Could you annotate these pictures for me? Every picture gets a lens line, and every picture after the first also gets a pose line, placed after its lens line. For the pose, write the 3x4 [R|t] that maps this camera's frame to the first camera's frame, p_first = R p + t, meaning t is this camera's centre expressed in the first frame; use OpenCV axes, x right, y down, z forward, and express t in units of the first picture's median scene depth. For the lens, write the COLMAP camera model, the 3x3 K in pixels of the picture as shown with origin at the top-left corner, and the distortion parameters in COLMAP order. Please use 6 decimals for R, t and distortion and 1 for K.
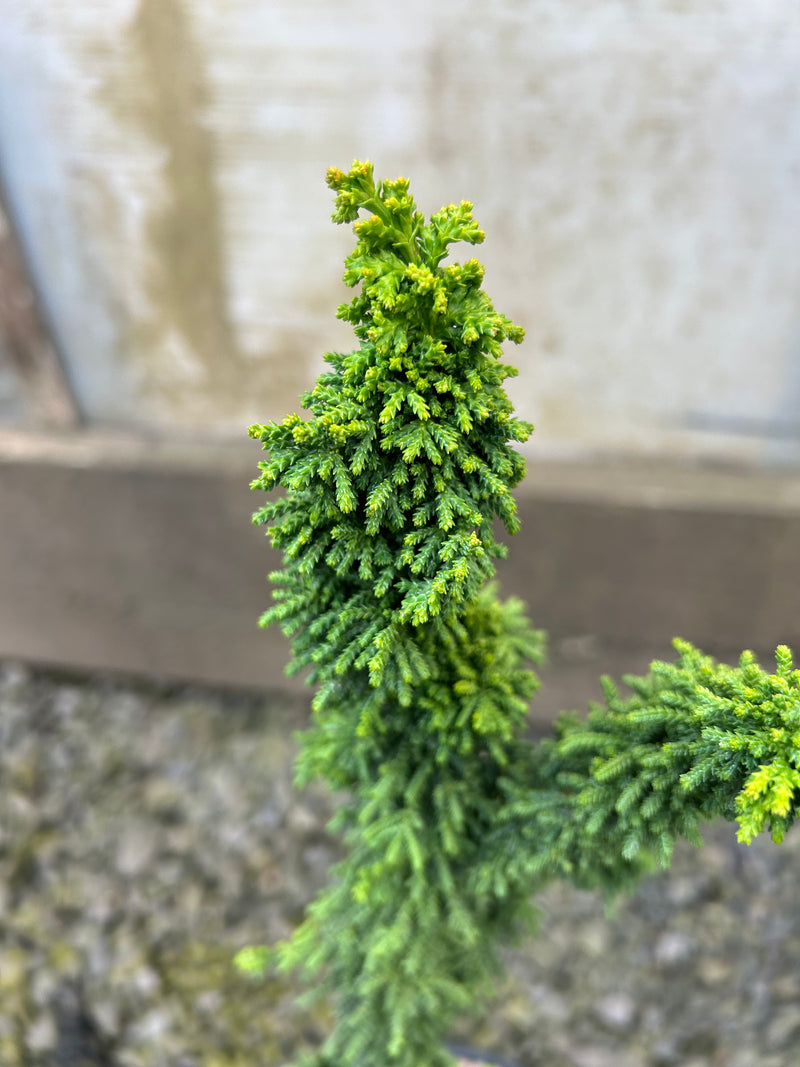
lens RADIAL K [[851.6, 0, 400.0], [0, 851.6, 533.5], [0, 0, 1]] dist [-0.003338, -0.049739]
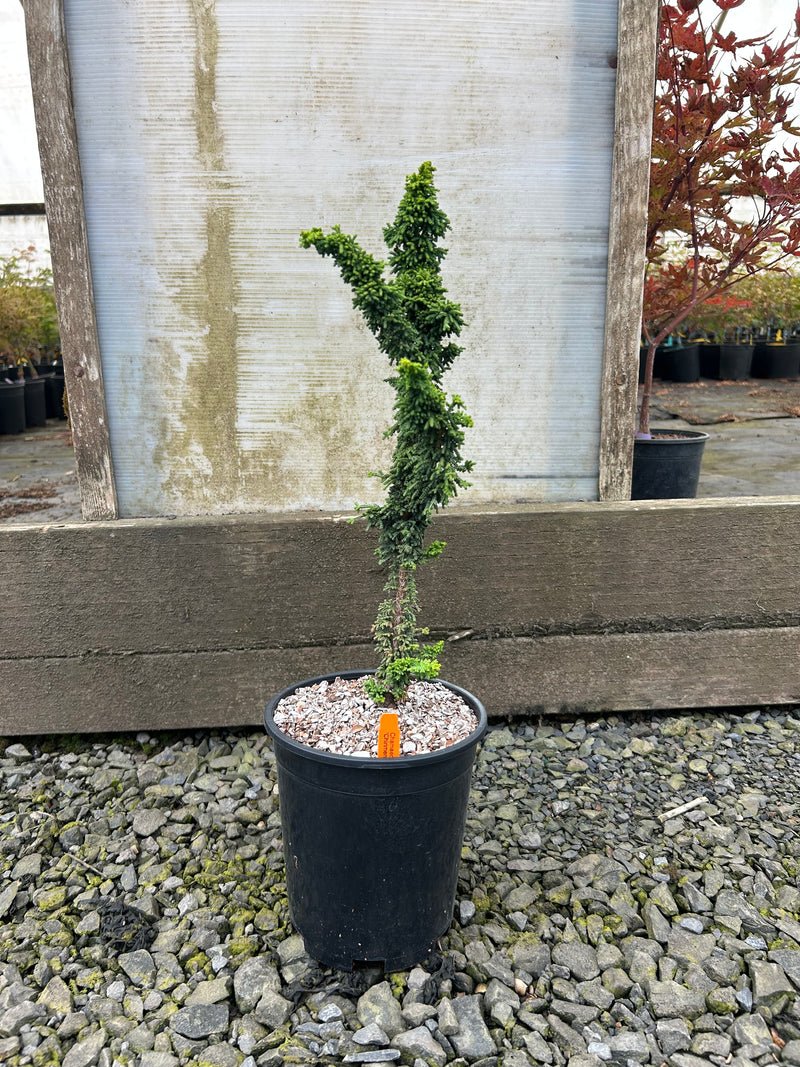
lens RADIAL K [[817.6, 0, 400.0], [0, 817.6, 533.5], [0, 0, 1]] dist [0.066371, -0.068353]
pose [[0.977666, -0.029729, 0.208053, -0.211410], [0.120627, 0.890027, -0.439661, 0.647488], [-0.172102, 0.454938, 0.873735, -0.358020]]
